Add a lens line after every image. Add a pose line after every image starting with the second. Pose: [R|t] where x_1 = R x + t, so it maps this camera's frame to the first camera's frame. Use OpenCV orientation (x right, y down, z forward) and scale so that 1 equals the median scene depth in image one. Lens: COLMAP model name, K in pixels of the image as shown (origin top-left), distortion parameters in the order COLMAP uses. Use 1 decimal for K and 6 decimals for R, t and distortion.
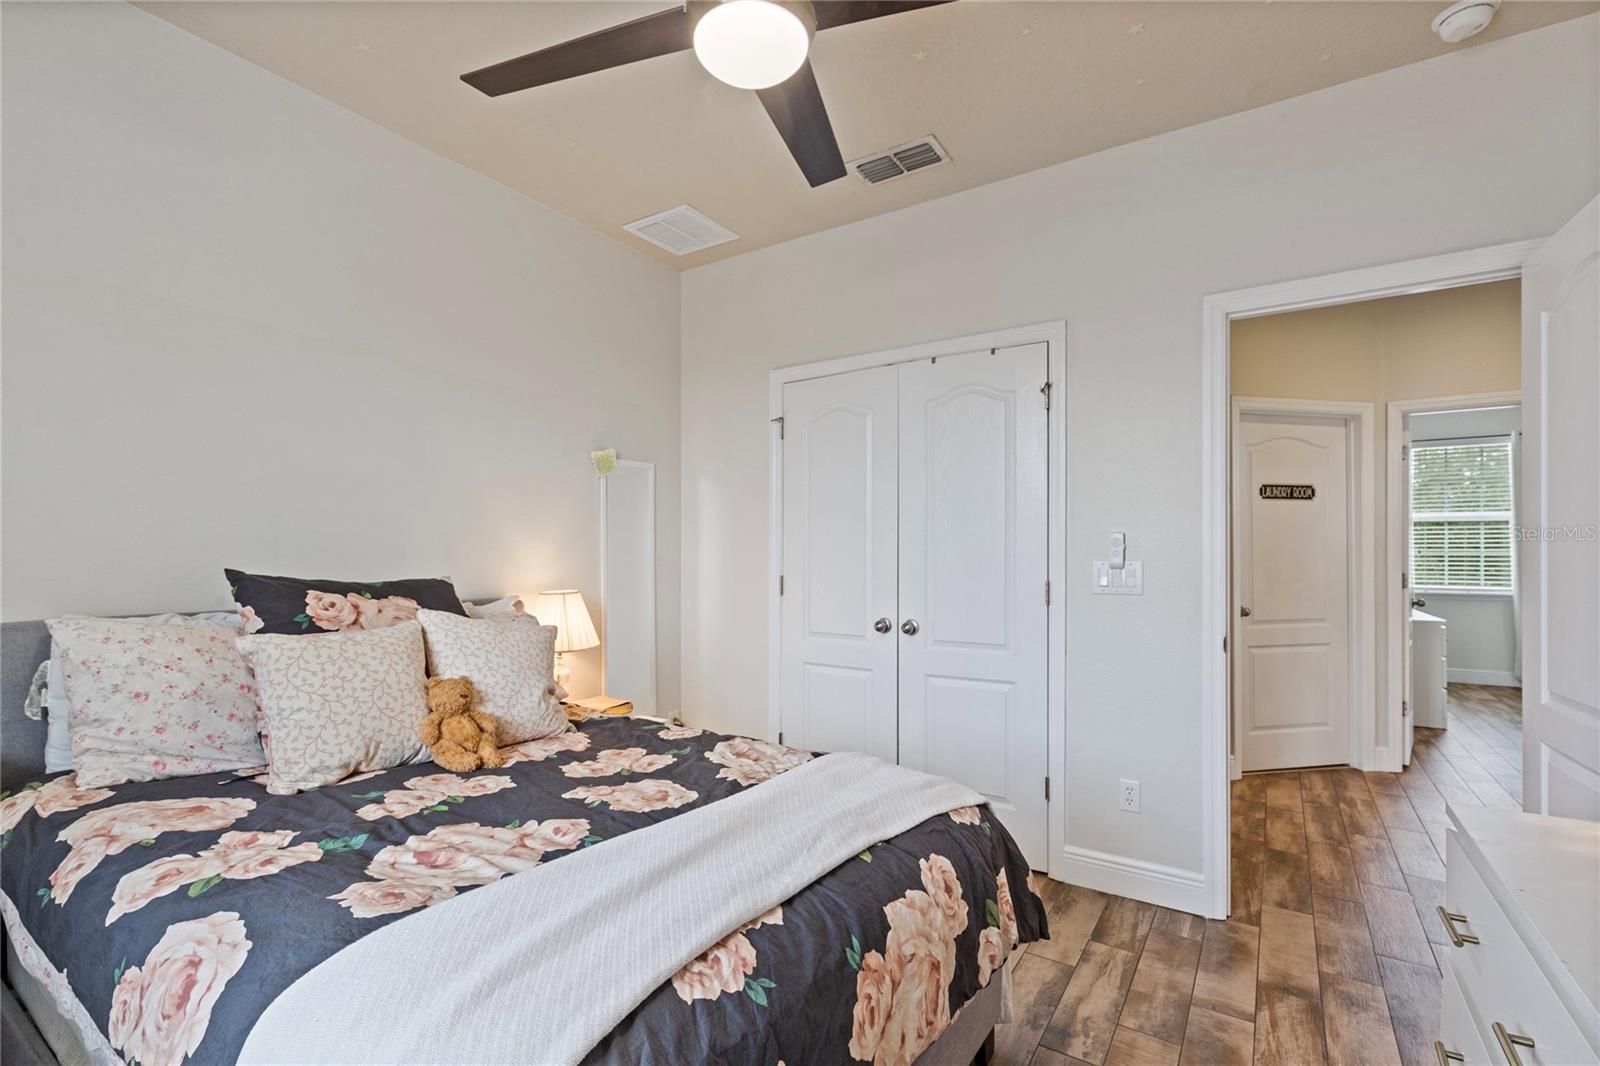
lens RADIAL K [[712.9, 0, 804.5], [0, 712.9, 558.1], [0, 0, 1]] dist [0.014461, -0.000015]
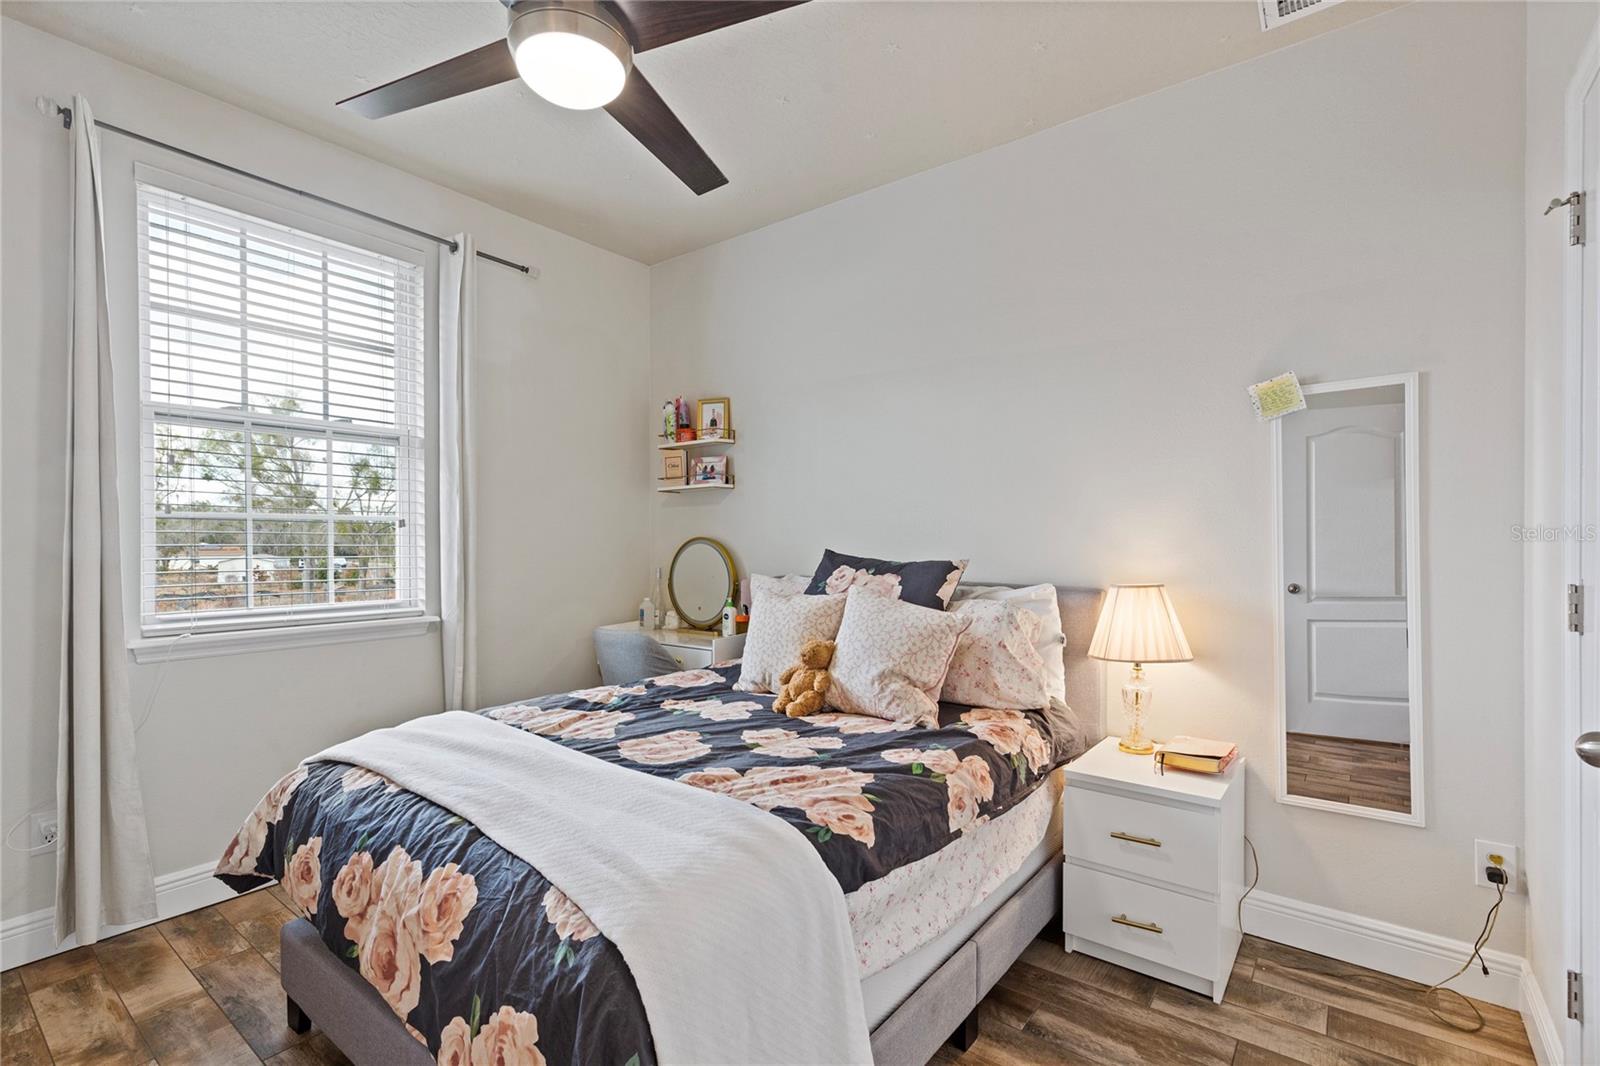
lens RADIAL K [[733.7, 0, 800.0], [0, 733.7, 533.0], [0, 0, 1]] dist [0.017572, 0.000206]
pose [[-0.087183, -0.013413, -0.996102, 0.917183], [0.006146, 0.999883, -0.014001, -0.001040], [0.996173, -0.007343, -0.087090, 1.277739]]
